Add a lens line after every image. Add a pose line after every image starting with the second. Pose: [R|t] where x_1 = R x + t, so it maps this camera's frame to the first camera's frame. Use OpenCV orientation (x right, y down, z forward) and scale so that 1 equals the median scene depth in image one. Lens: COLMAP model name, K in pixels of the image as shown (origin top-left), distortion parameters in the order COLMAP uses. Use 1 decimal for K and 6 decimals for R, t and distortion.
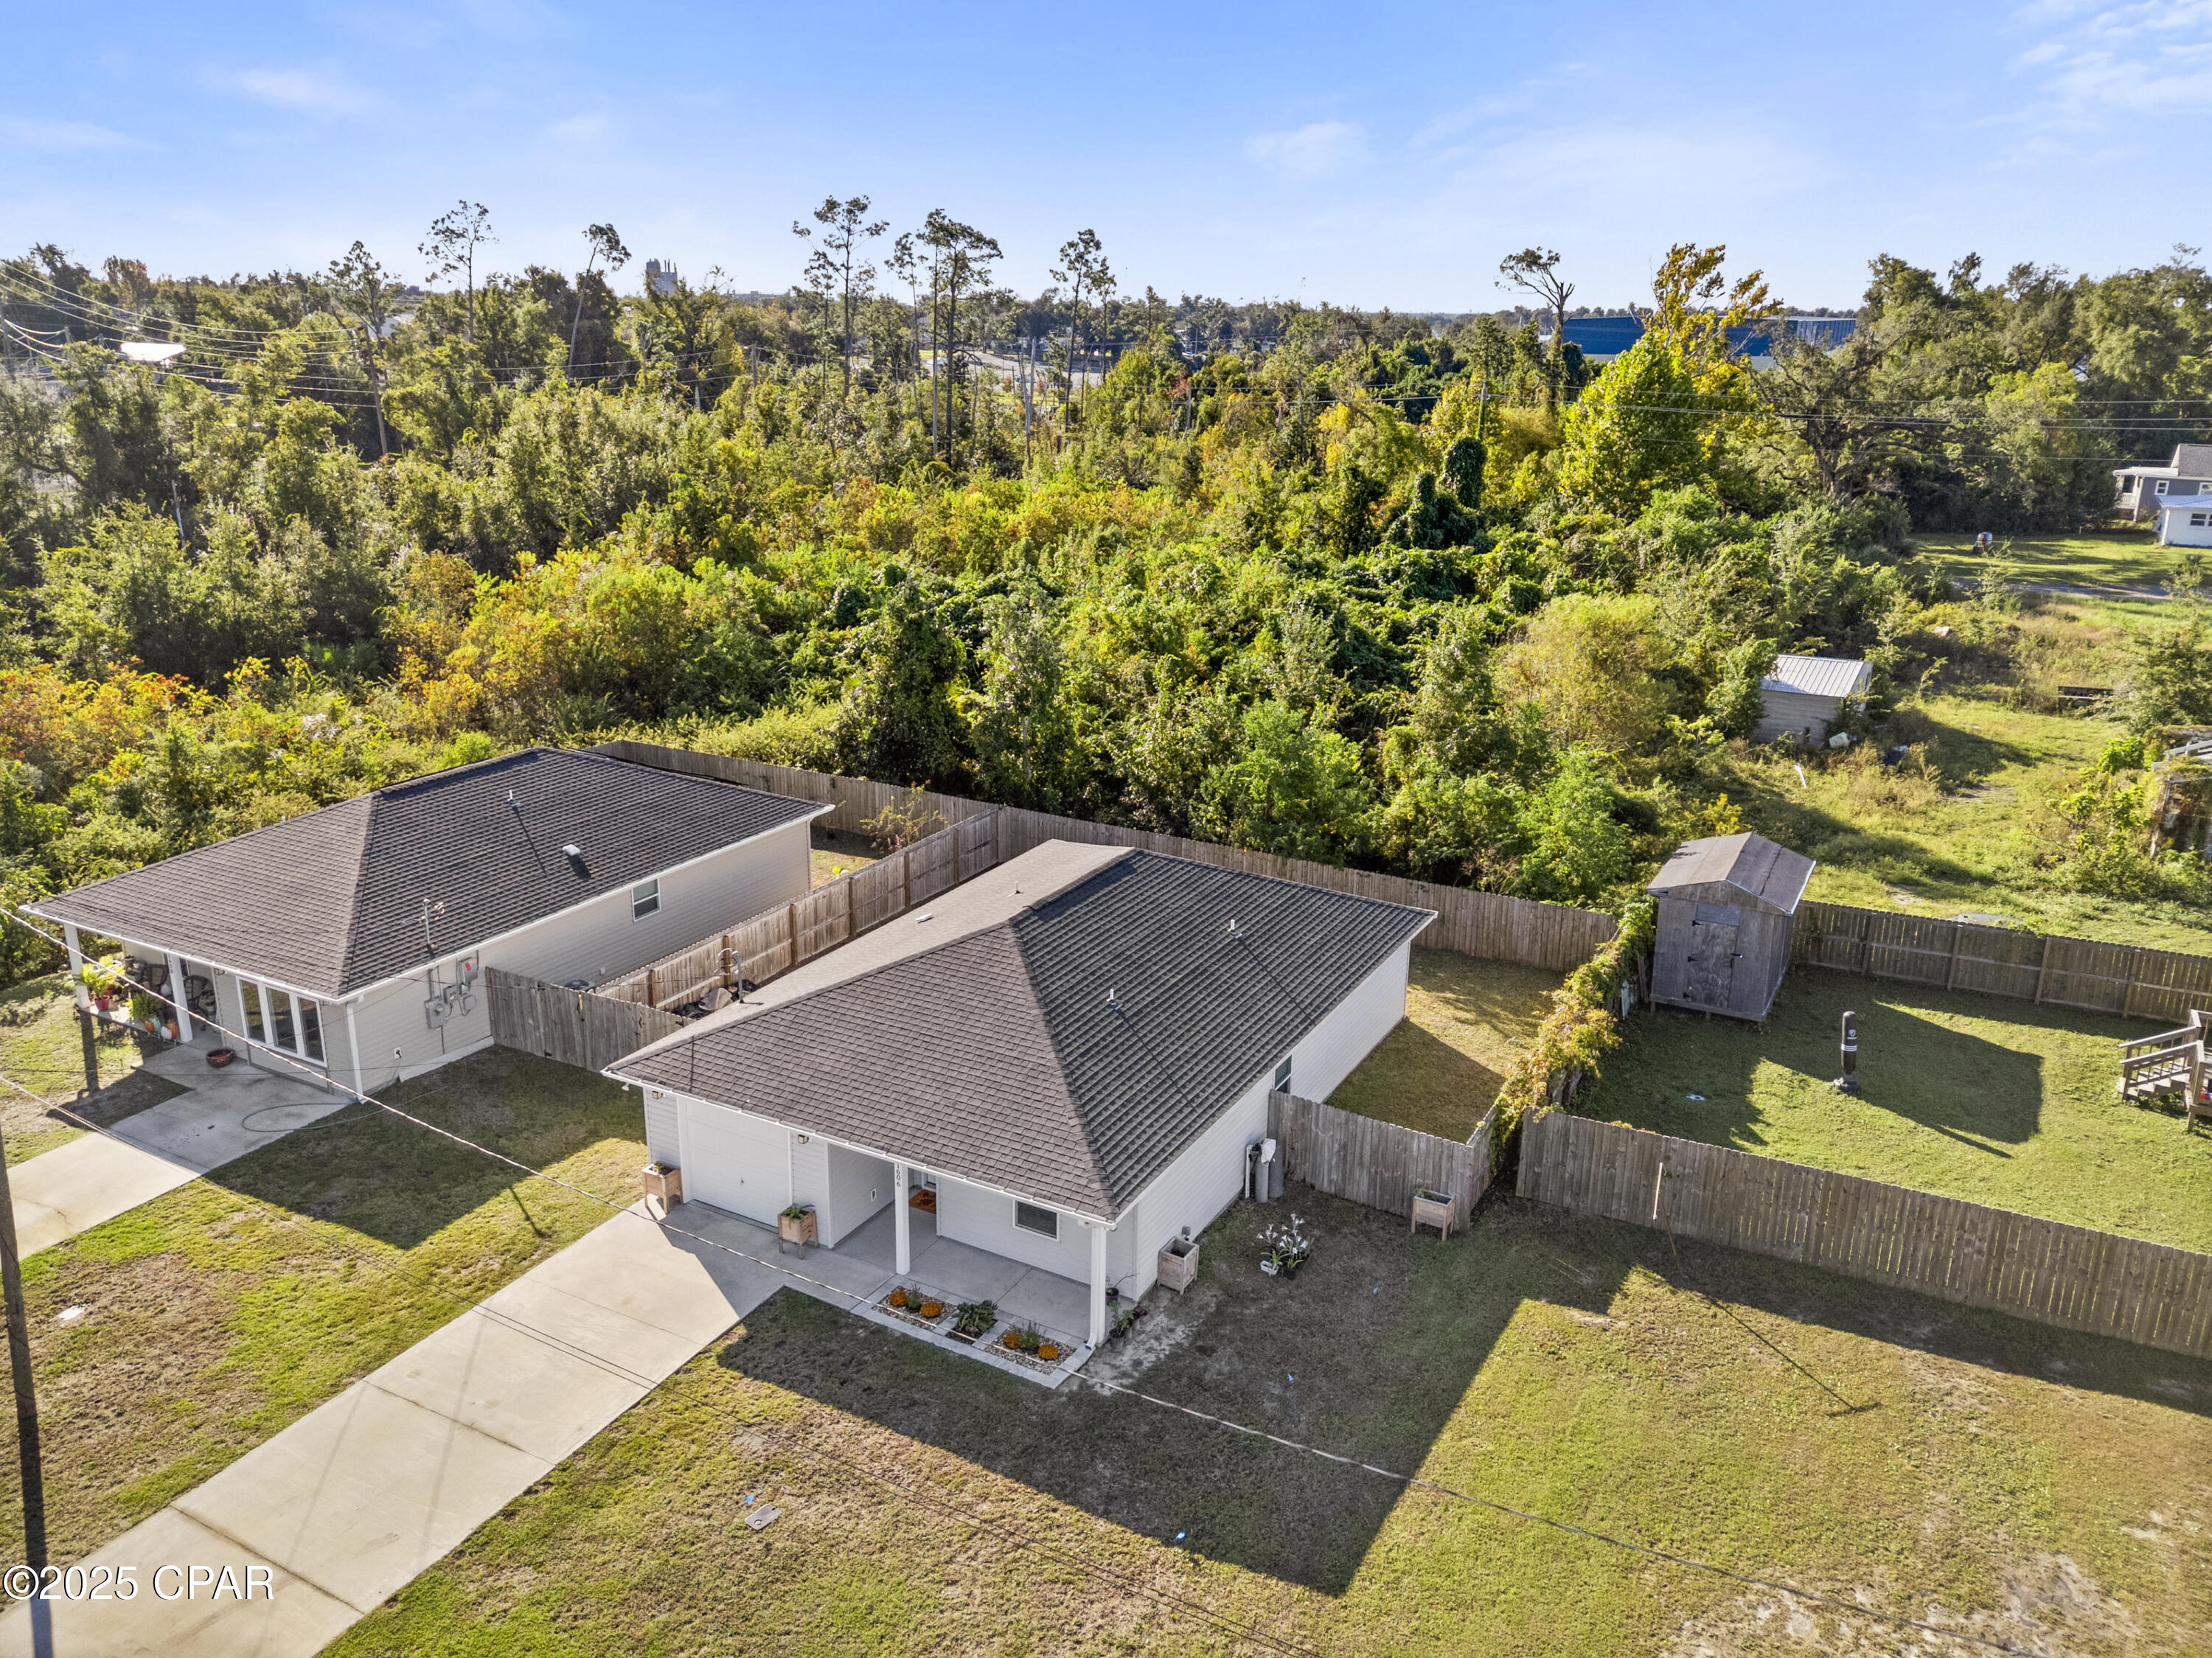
lens RADIAL K [[1610.9, 0, 1106.0], [0, 1610.9, 829.0], [0, 0, 1]] dist [0.083060, -0.139841]
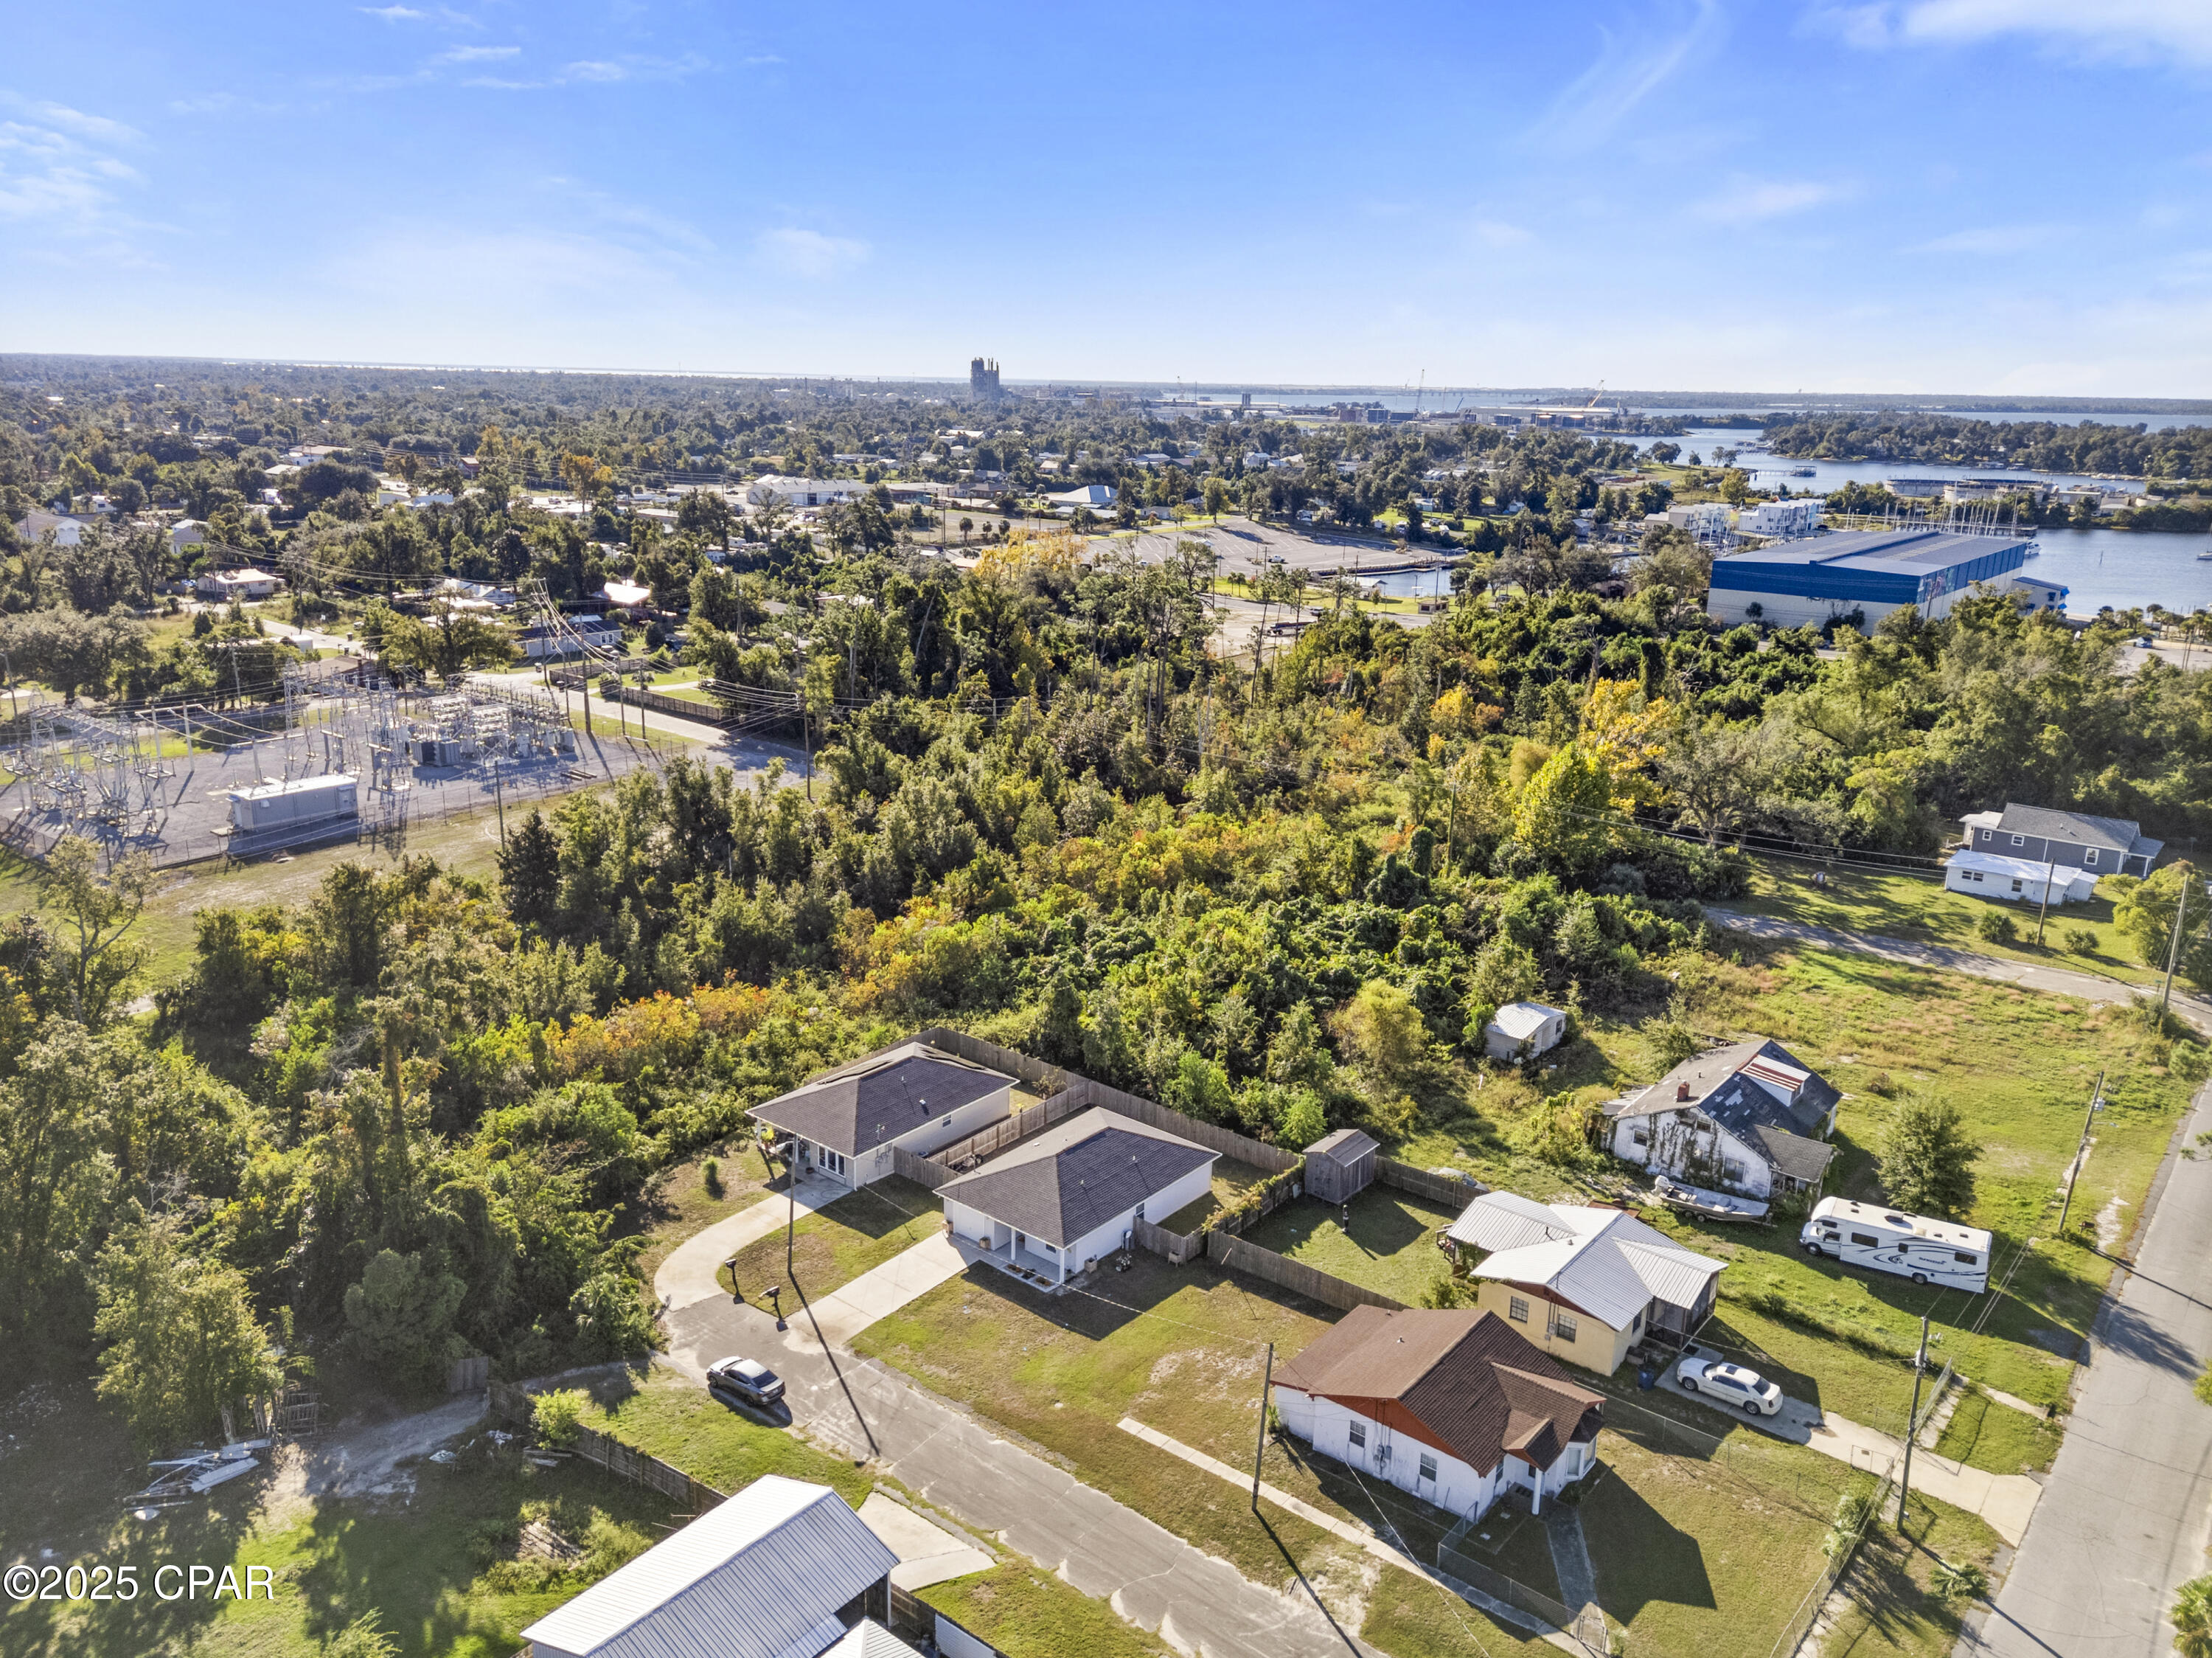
lens RADIAL K [[1611.2, 0, 1106.0], [0, 1611.2, 829.0], [0, 0, 1]] dist [0.083060, -0.139841]
pose [[0.983395, 0.052119, -0.173835, 0.372082], [-0.058188, 0.997855, -0.030000, -0.329453], [0.171899, 0.039617, 0.984318, -1.438140]]
